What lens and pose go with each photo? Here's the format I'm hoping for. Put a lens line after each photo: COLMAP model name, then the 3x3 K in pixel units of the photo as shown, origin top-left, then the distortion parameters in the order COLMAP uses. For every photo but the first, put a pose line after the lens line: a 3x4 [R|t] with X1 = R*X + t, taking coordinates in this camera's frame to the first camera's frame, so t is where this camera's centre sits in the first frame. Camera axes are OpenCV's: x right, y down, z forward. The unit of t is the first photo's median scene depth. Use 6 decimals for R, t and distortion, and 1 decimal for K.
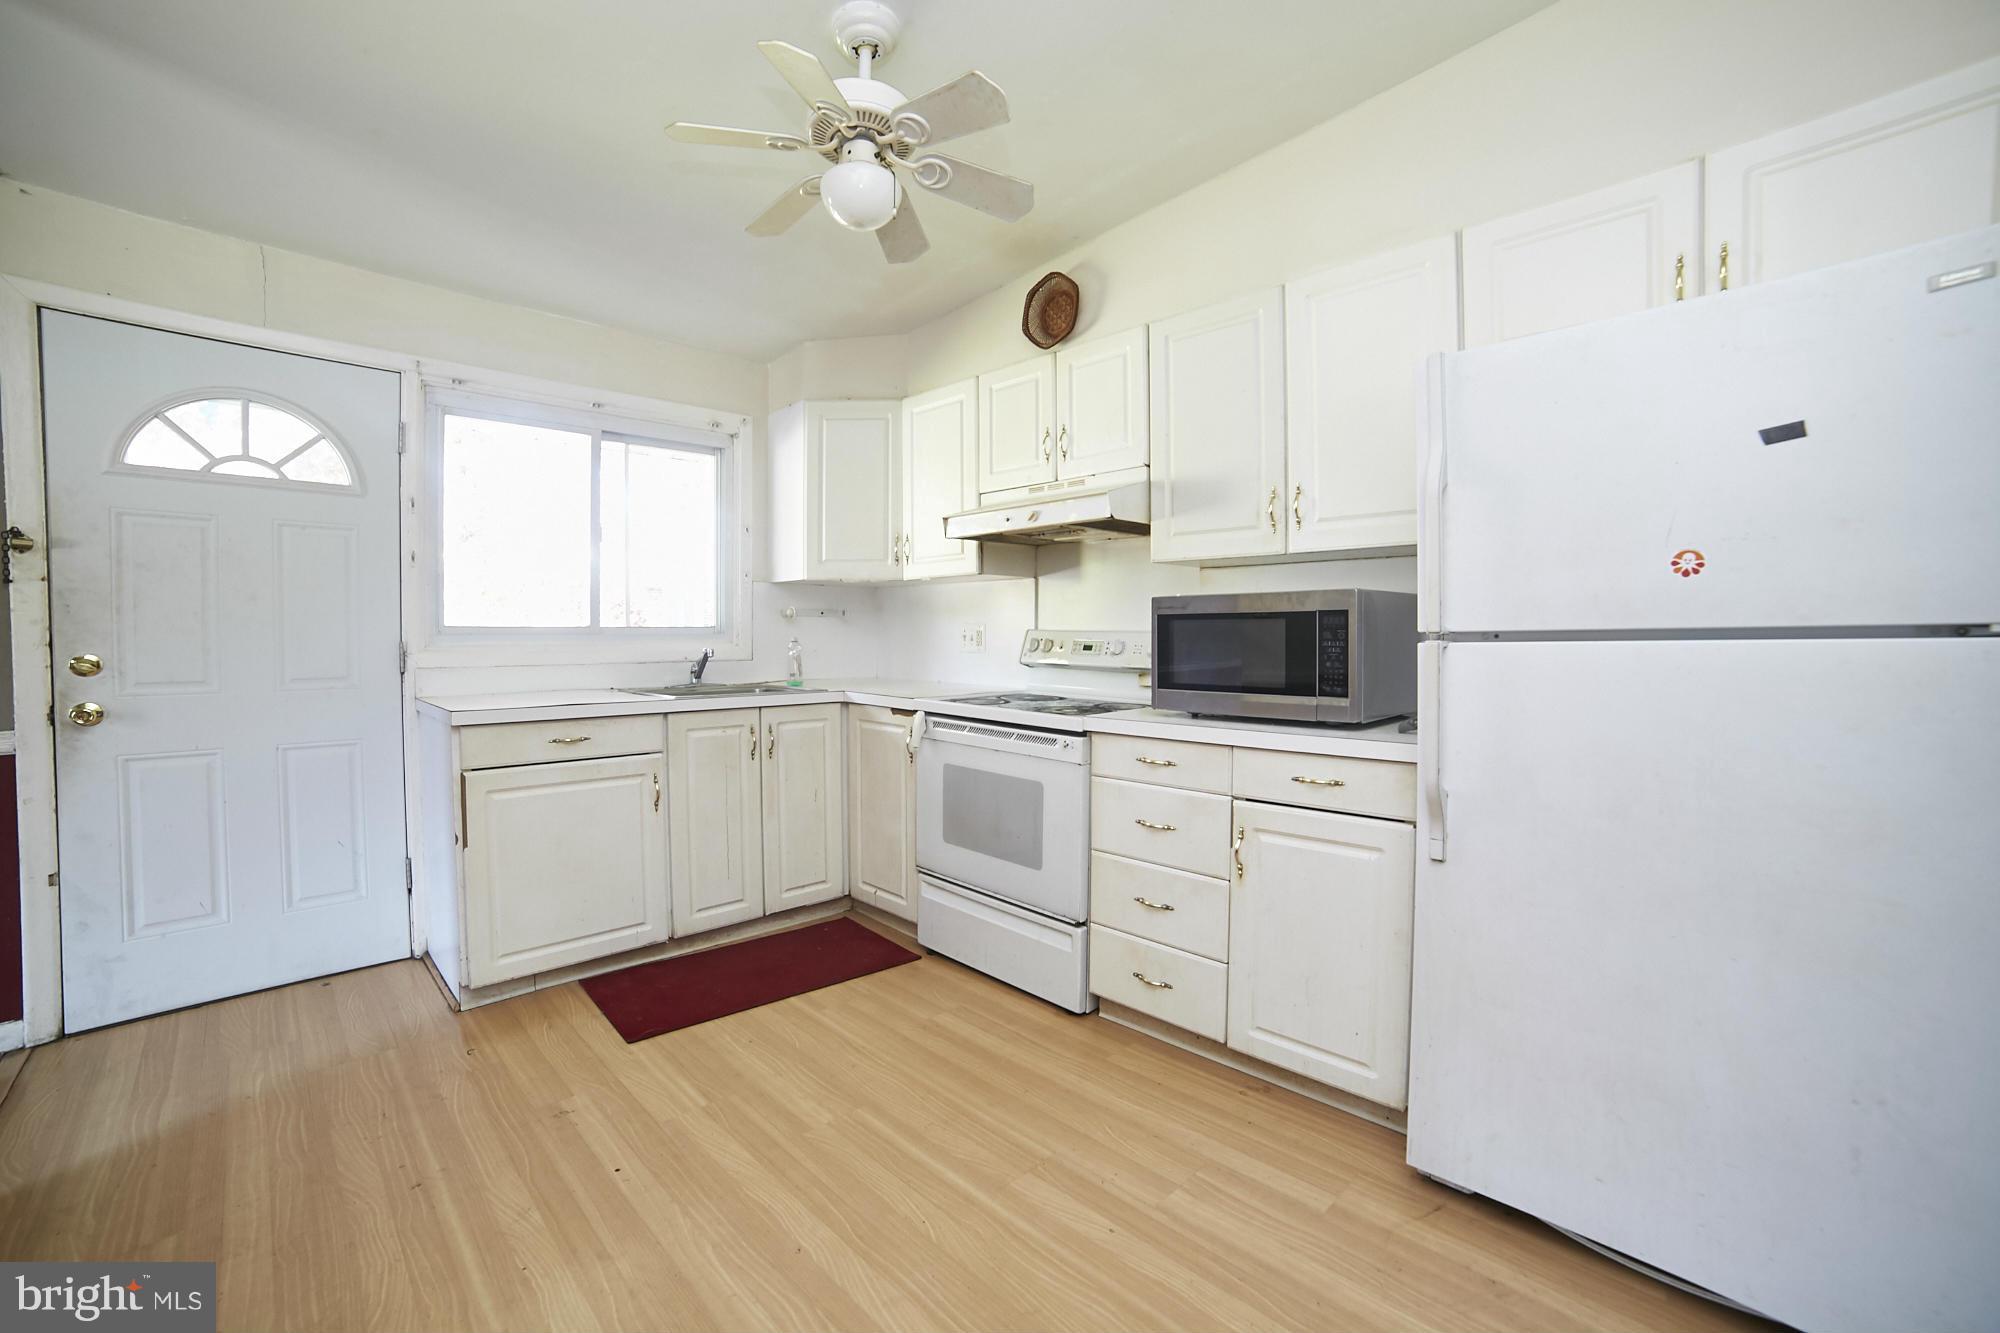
lens RADIAL K [[815.7, 0, 995.4], [0, 815.7, 653.5], [0, 0, 1]] dist [-0.108247, 0.036615]
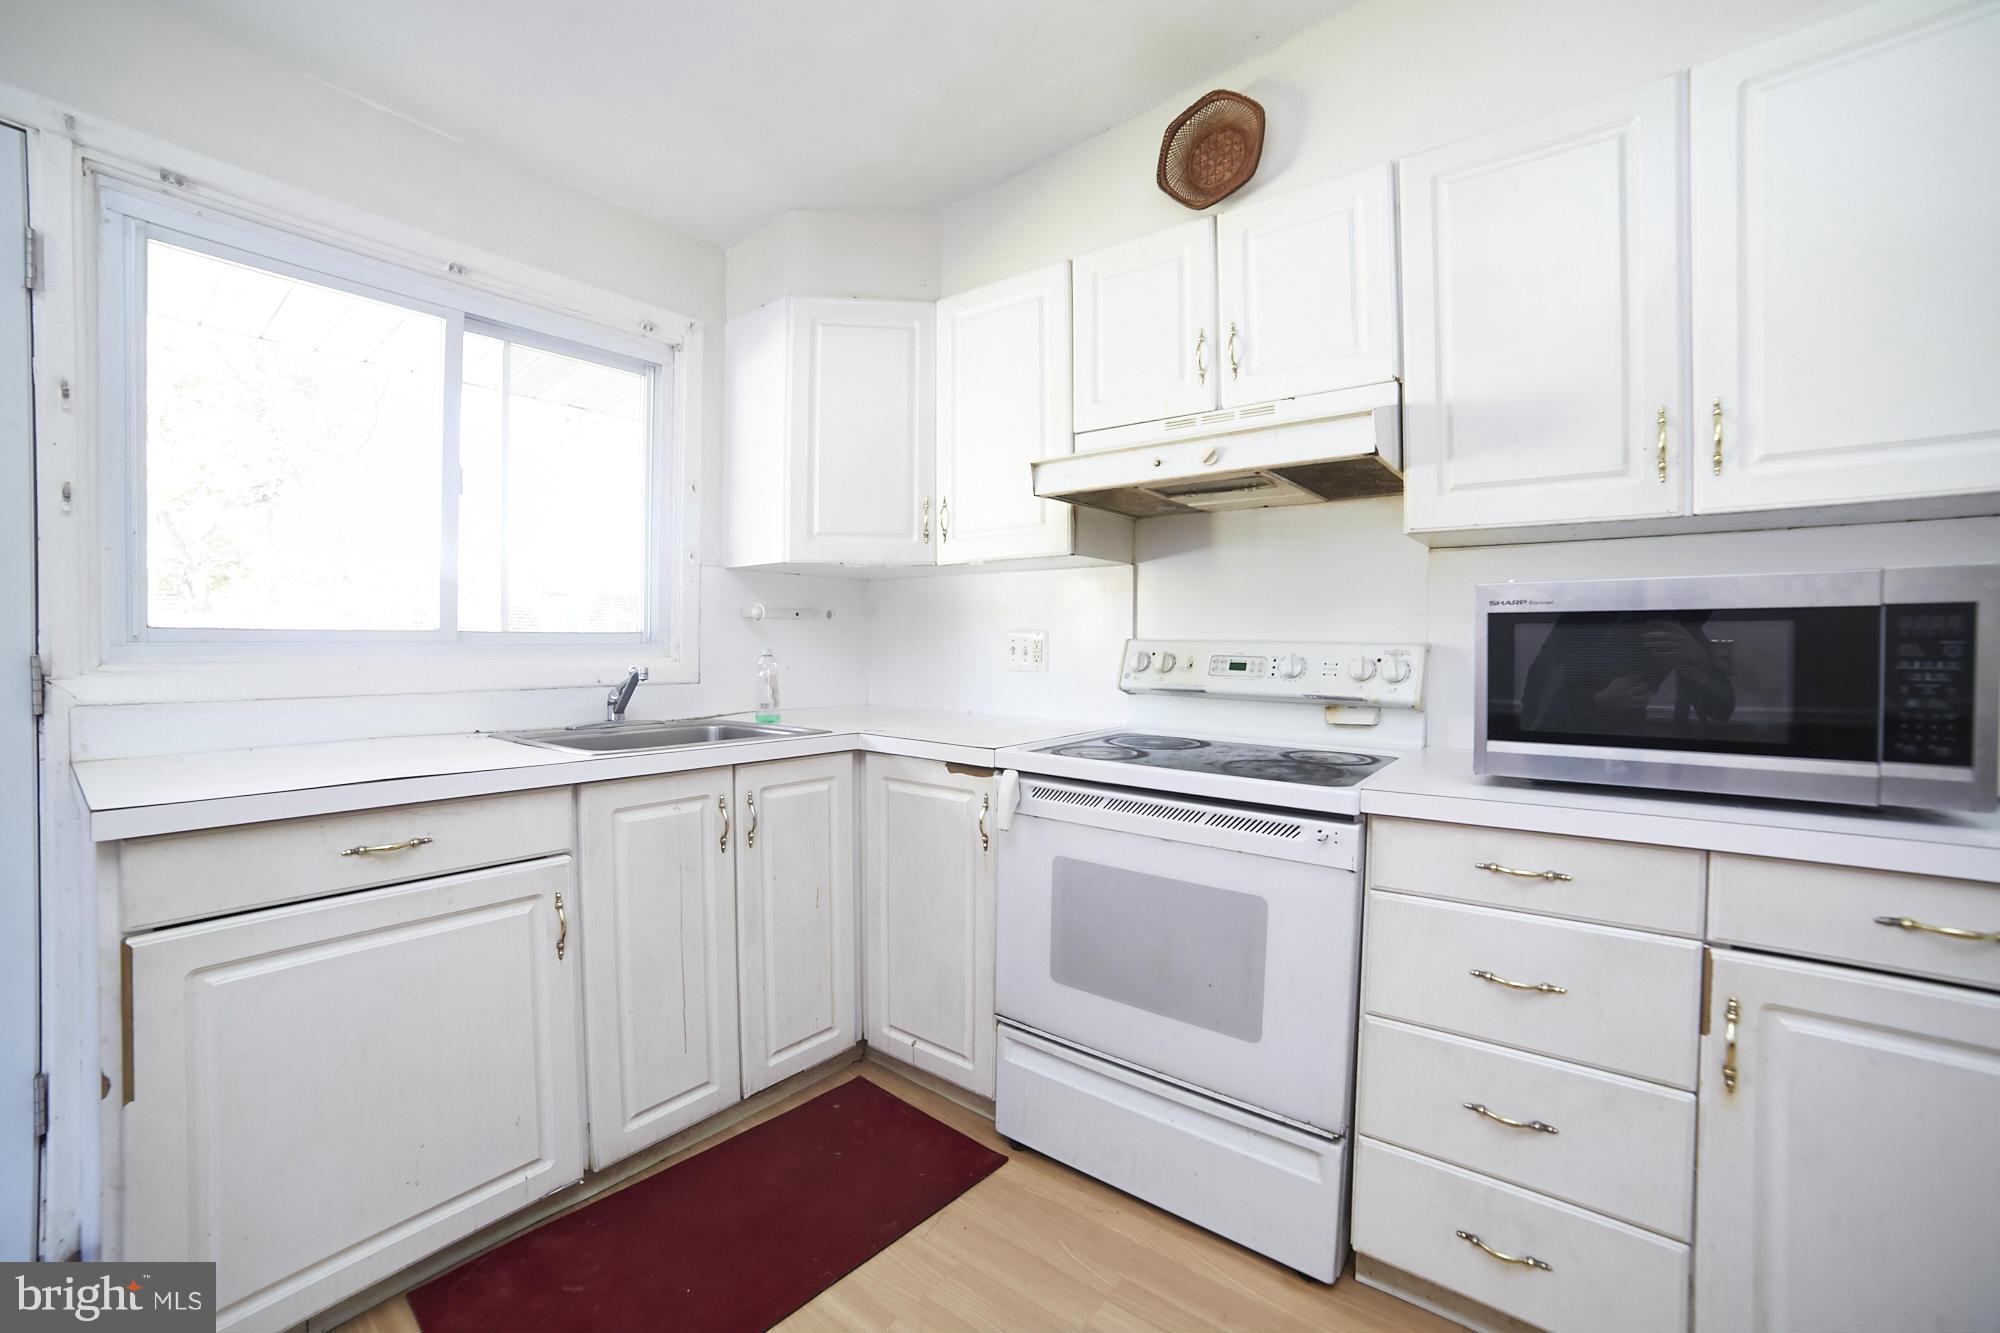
lens RADIAL K [[815.7, 0, 995.4], [0, 815.7, 653.5], [0, 0, 1]] dist [-0.108247, 0.036615]
pose [[0.991476, 0.002021, 0.130276, -0.186214], [-0.000266, 0.999909, -0.013493, -0.009315], [-0.130291, 0.013343, 0.991386, 0.396446]]
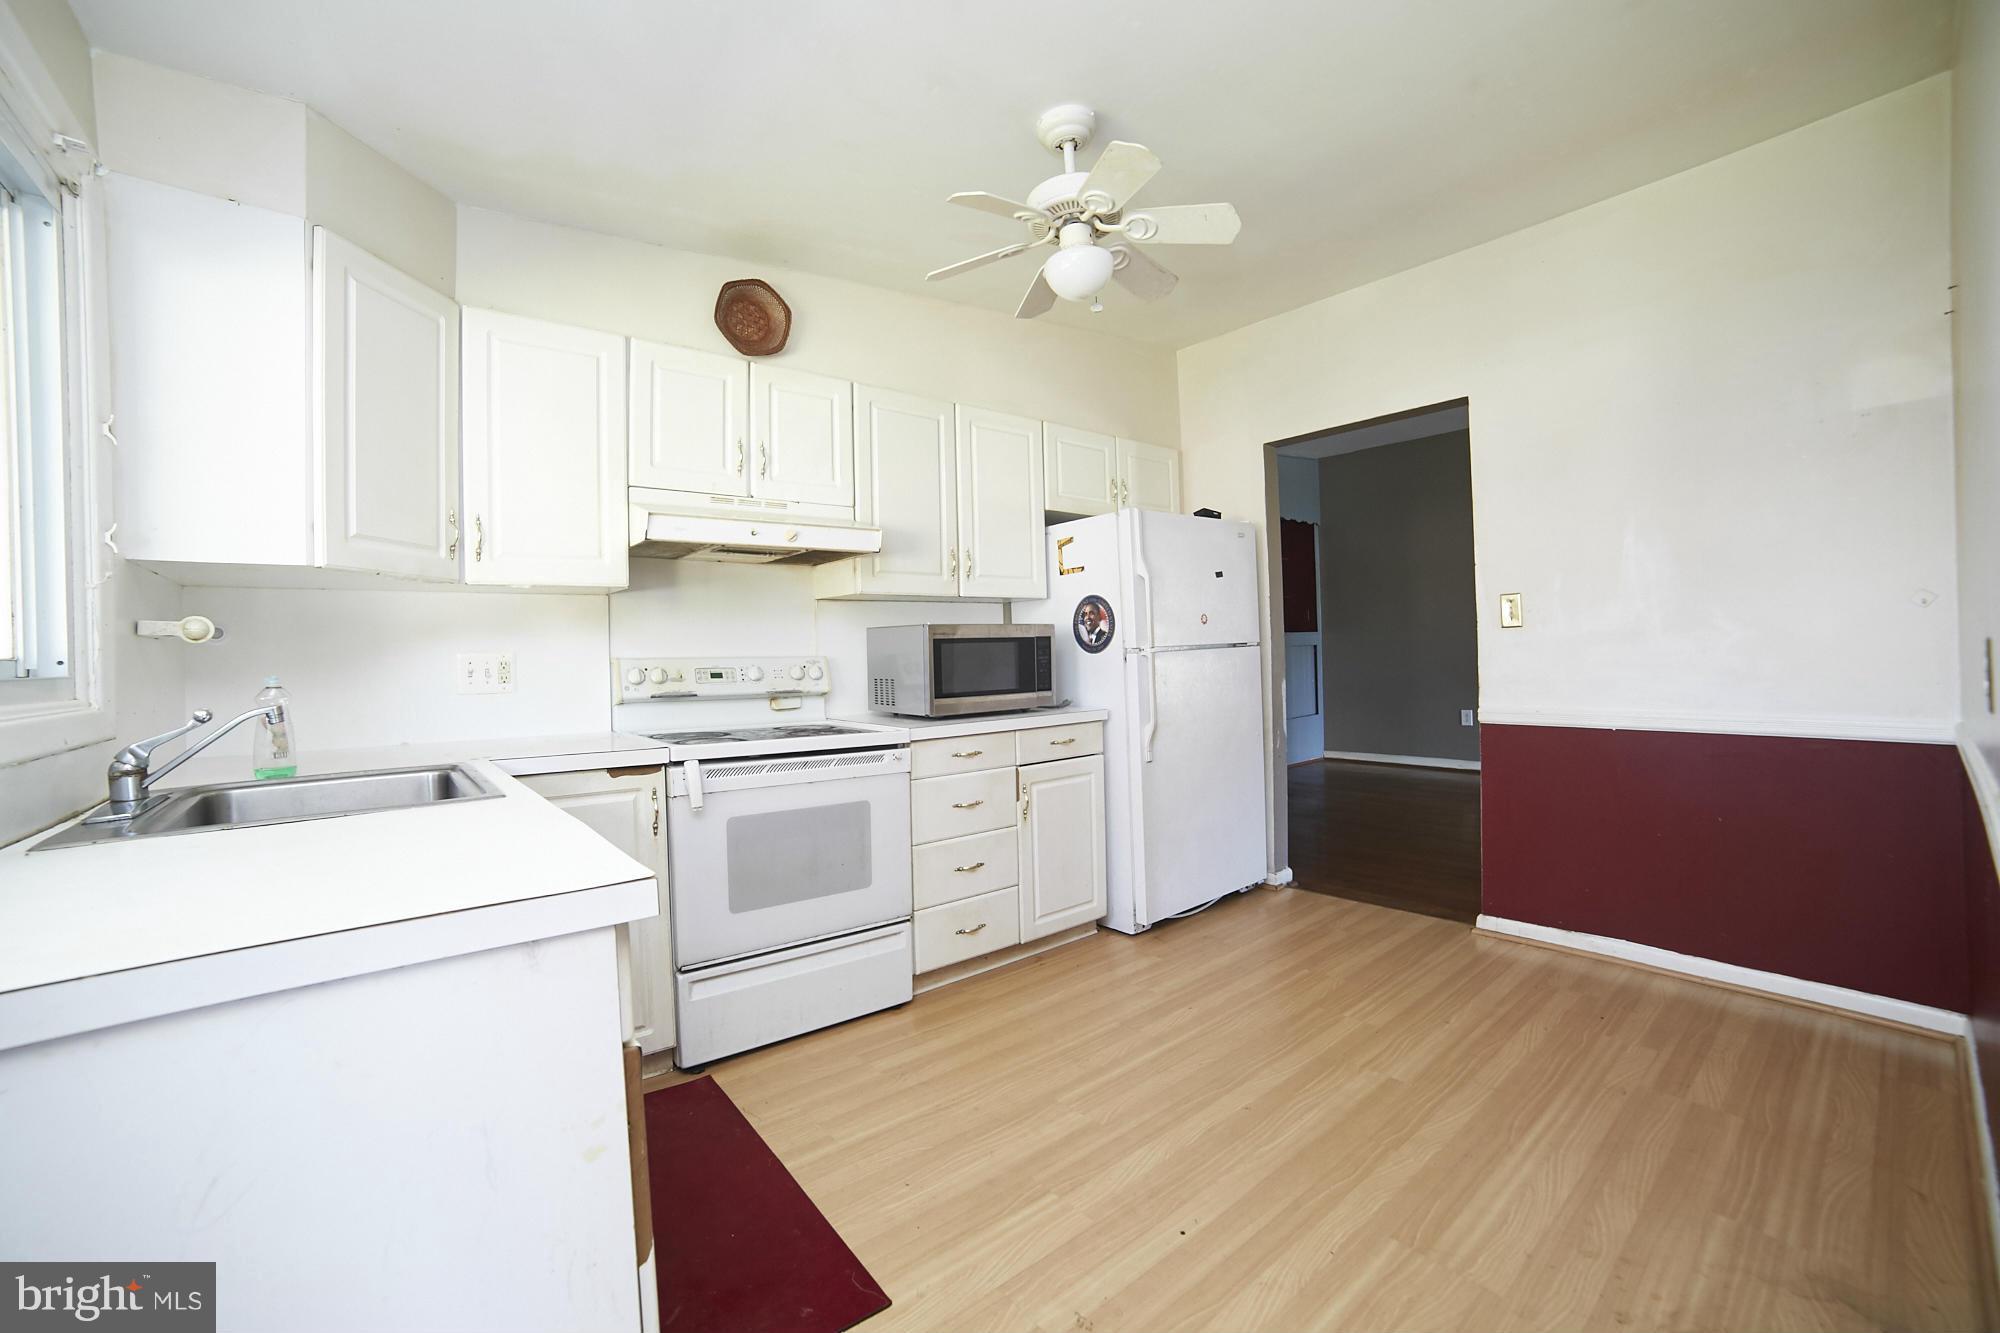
lens RADIAL K [[815.7, 0, 995.4], [0, 815.7, 653.5], [0, 0, 1]] dist [-0.108247, 0.036615]
pose [[0.096624, -0.002705, 0.995317, -0.836392], [0.051422, 0.998674, -0.002277, -0.014834], [-0.993992, 0.051401, 0.096635, 0.643560]]
